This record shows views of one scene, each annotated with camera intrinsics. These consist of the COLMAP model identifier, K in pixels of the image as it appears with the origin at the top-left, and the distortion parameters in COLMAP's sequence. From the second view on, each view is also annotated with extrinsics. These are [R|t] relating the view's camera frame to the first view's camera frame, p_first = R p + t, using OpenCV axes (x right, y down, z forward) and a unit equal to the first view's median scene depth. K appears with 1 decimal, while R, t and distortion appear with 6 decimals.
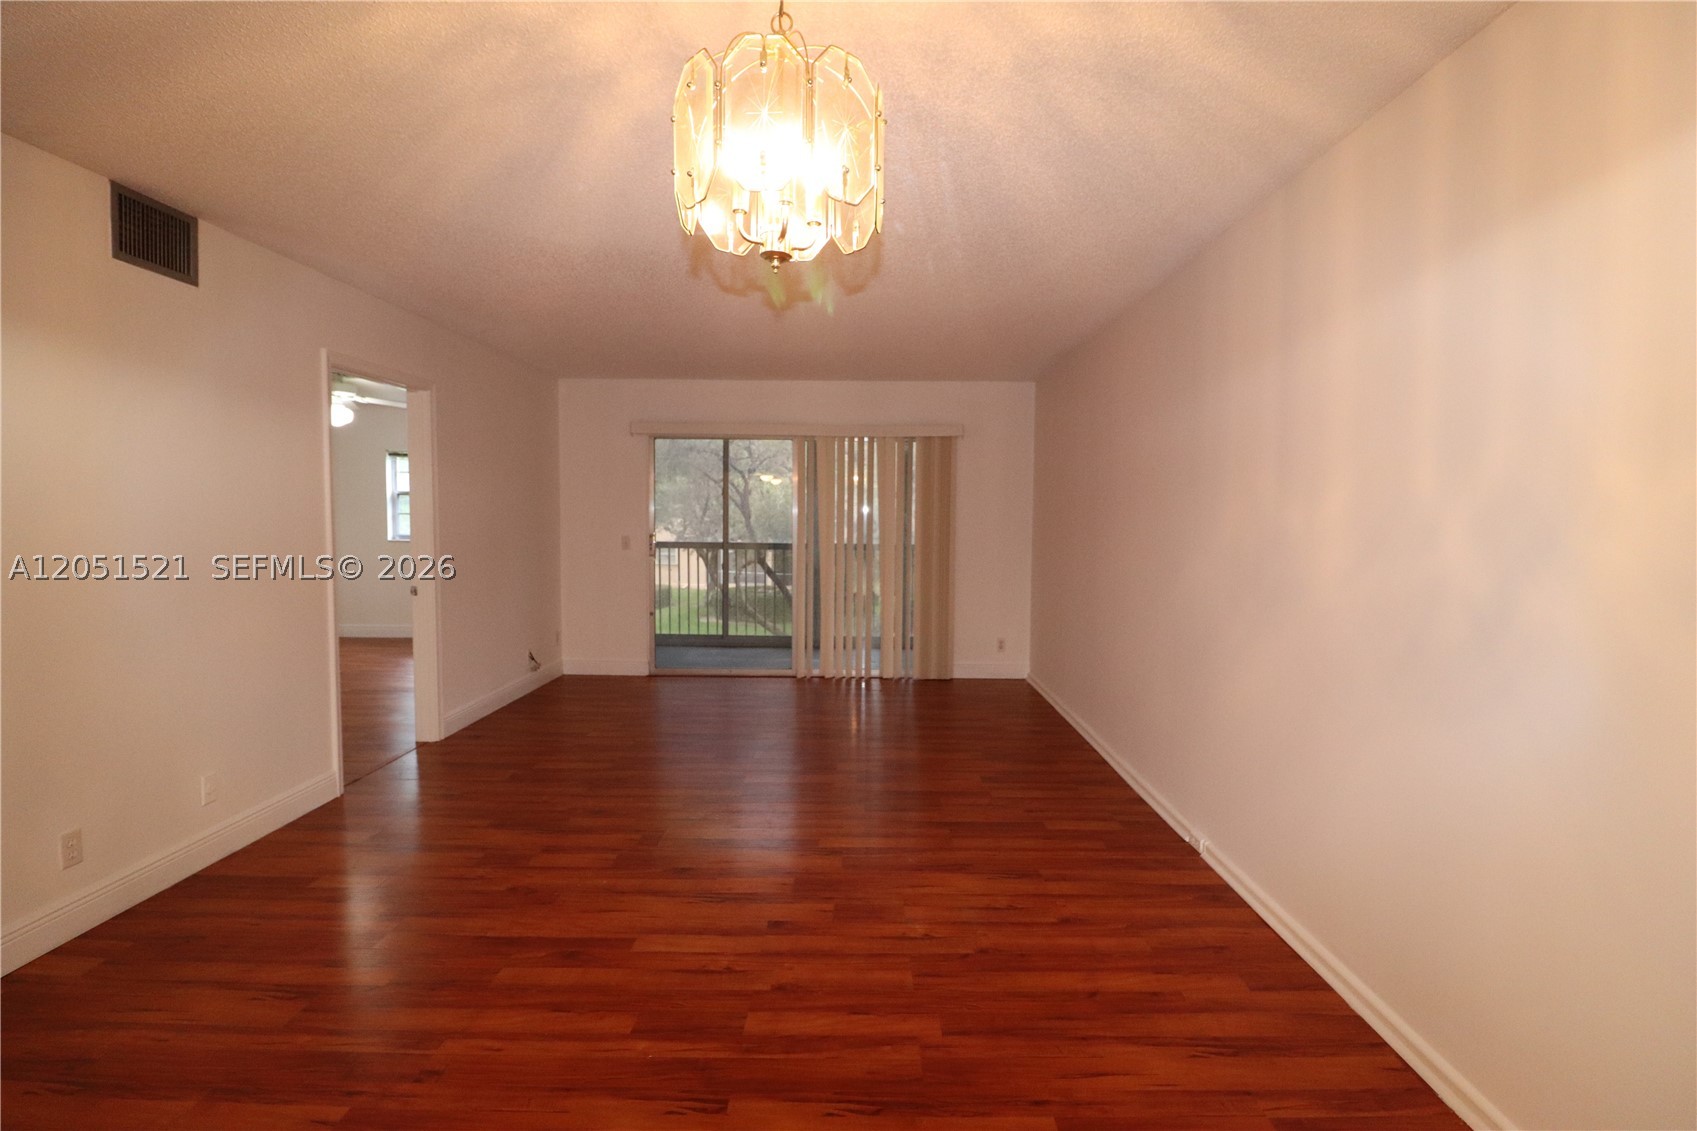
lens RADIAL K [[779.9, 0, 857.8], [0, 779.9, 556.9], [0, 0, 1]] dist [-0.001161, -0.012944]
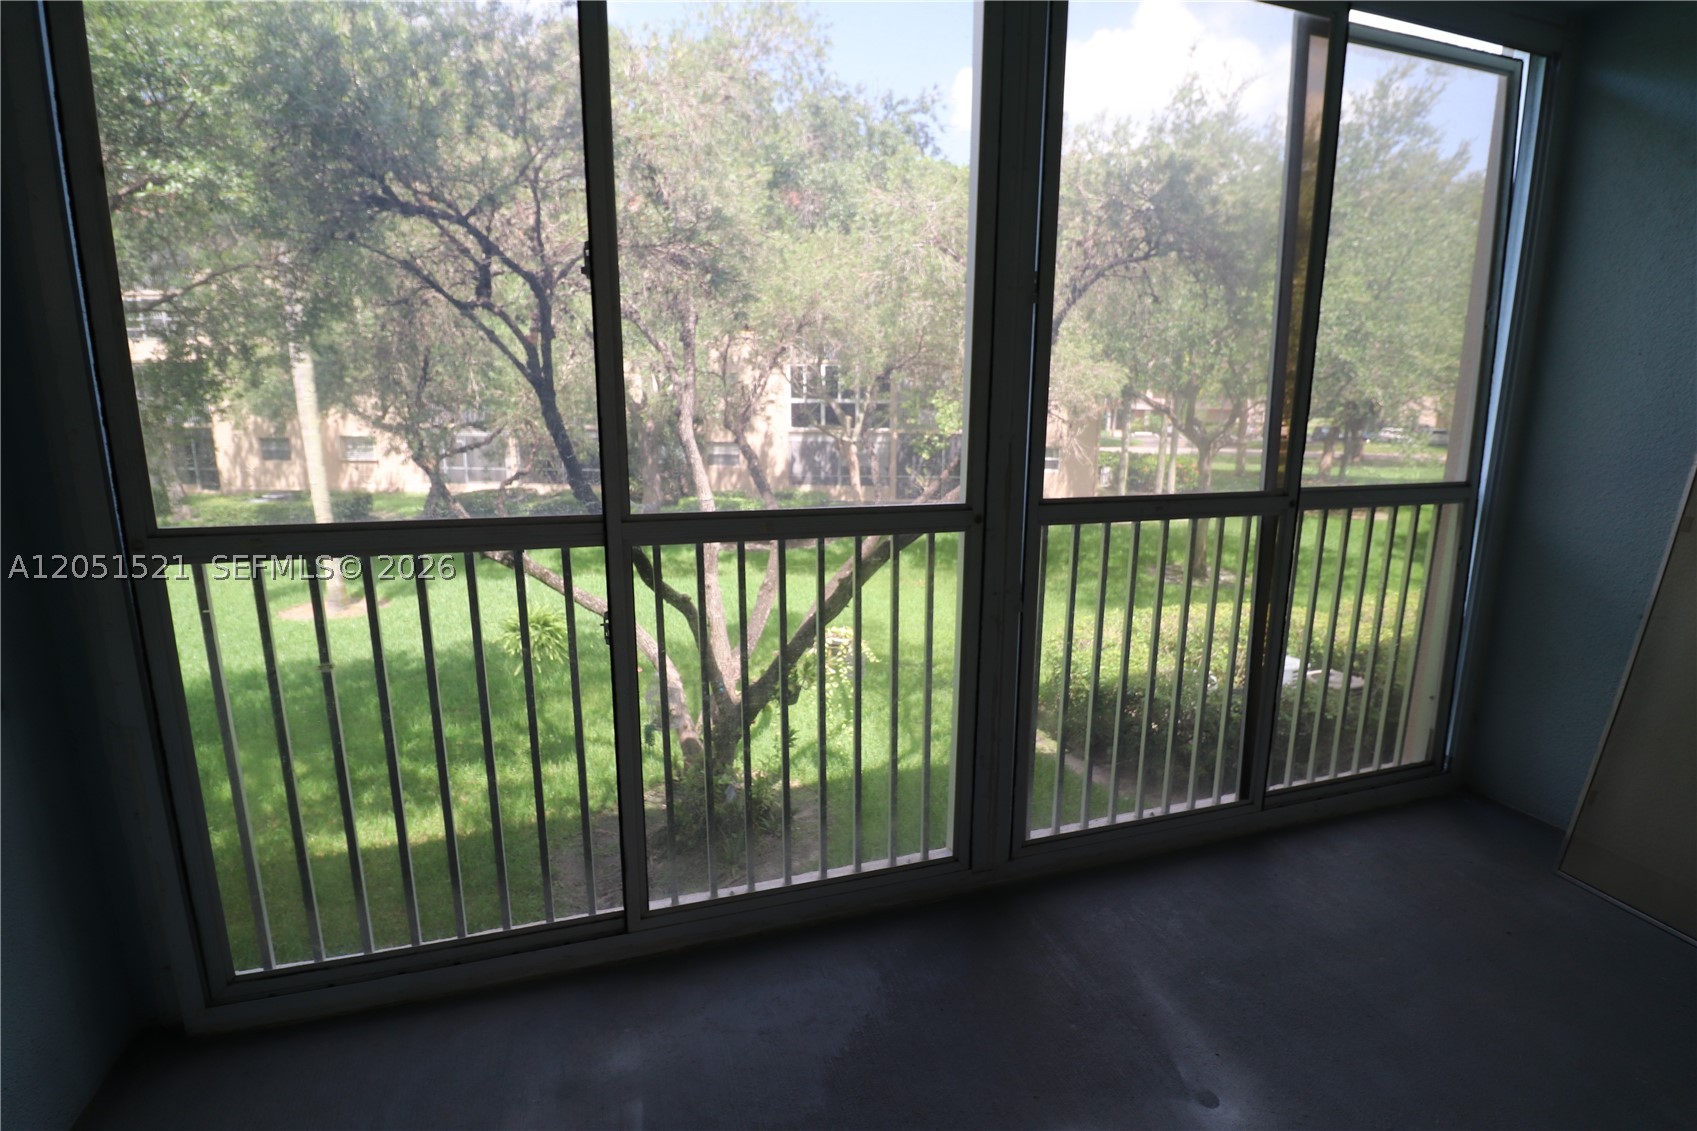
lens RADIAL K [[779.9, 0, 857.8], [0, 779.9, 556.9], [0, 0, 1]] dist [-0.001161, -0.012944]
pose [[0.948826, -0.059894, 0.310067, -0.462663], [0.012030, 0.987993, 0.154031, -0.112616], [-0.315569, -0.142419, 0.938154, 2.084376]]
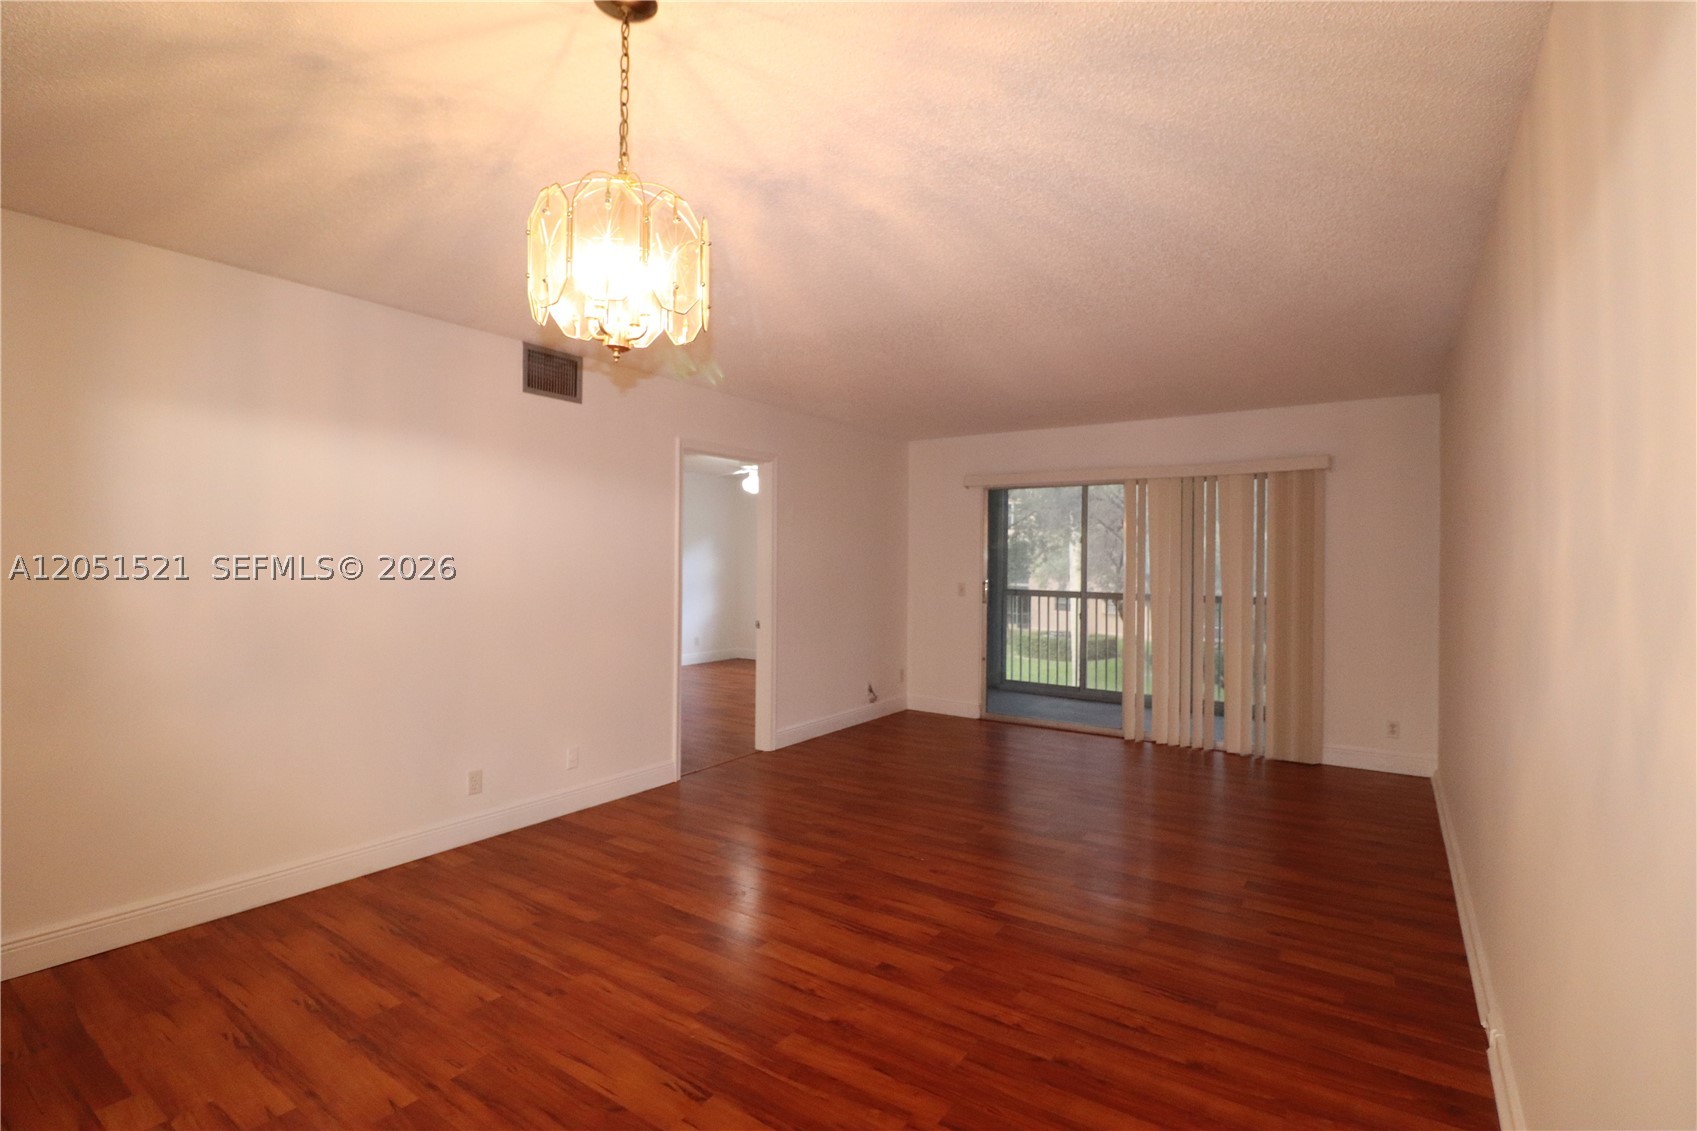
lens RADIAL K [[779.9, 0, 857.8], [0, 779.9, 556.9], [0, 0, 1]] dist [-0.001161, -0.012944]
pose [[0.831928, -0.003086, -0.554874, 0.361701], [-0.031483, 0.998111, -0.052754, -0.004241], [0.553989, 0.061357, 0.830260, 0.091946]]
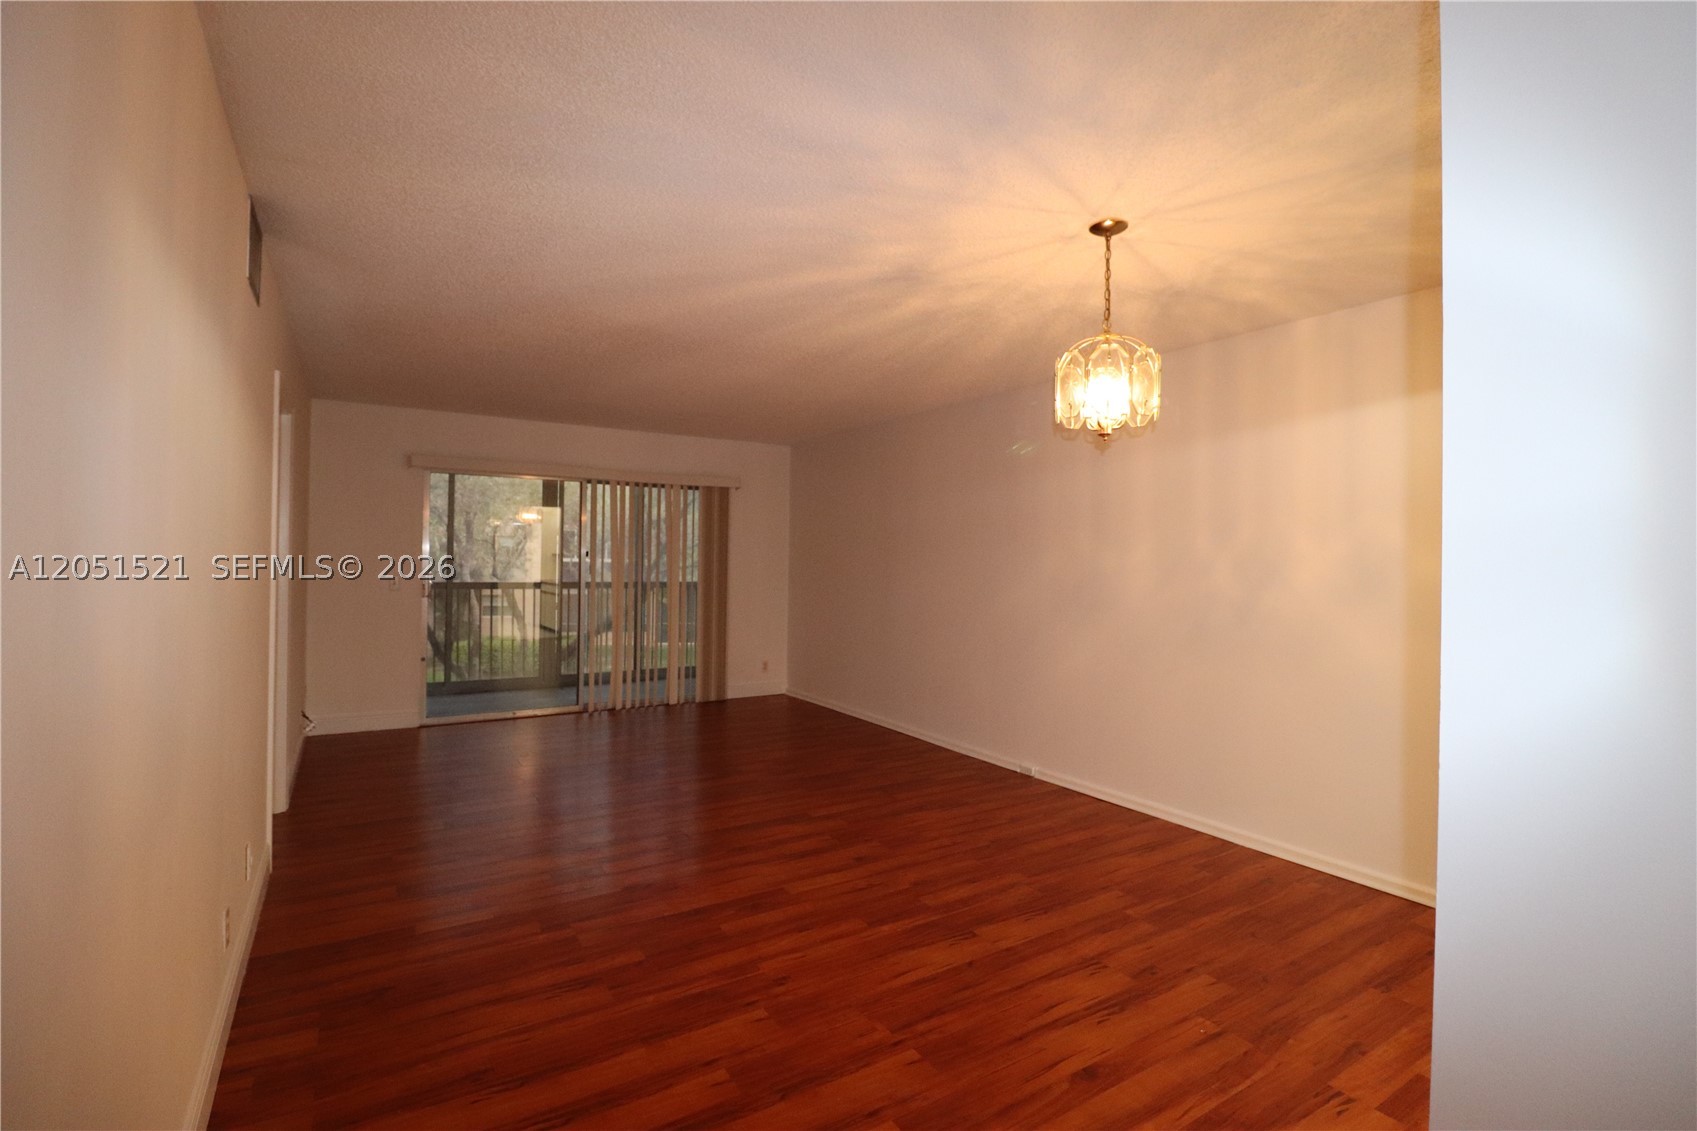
lens RADIAL K [[779.9, 0, 857.8], [0, 779.9, 556.9], [0, 0, 1]] dist [-0.001161, -0.012944]
pose [[0.838765, 0.005076, 0.544470, -0.717810], [0.021780, 0.998843, -0.042864, 0.003489], [-0.544058, 0.047812, 0.837684, -0.135810]]
